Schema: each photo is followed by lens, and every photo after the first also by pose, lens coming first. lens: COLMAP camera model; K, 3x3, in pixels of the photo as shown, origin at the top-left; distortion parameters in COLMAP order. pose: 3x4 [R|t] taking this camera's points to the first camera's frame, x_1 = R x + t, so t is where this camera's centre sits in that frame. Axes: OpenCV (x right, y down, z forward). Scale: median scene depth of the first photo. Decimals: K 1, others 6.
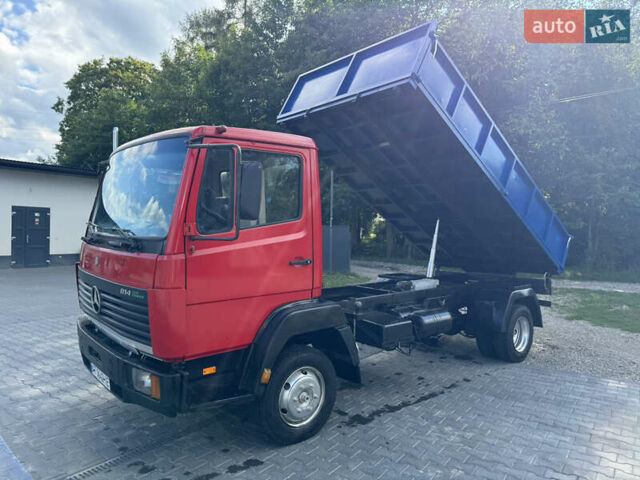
lens RADIAL K [[473.4, 0, 320.0], [0, 473.4, 232.5], [0, 0, 1]] dist [0.058605, -0.095840]
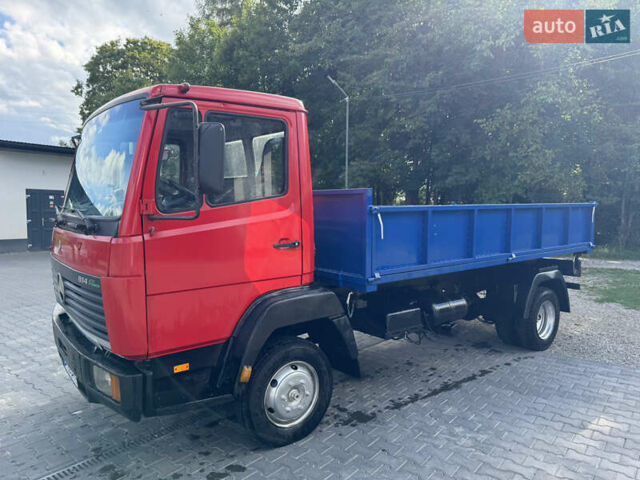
lens RADIAL K [[467.5, 0, 320.0], [0, 467.5, 240.0], [0, 0, 1]] dist [0.053776, -0.080760]
pose [[0.998585, -0.008927, -0.052416, 0.052566], [0.011918, 0.998302, 0.057022, 0.005499], [0.051818, -0.057566, 0.996996, 0.117583]]
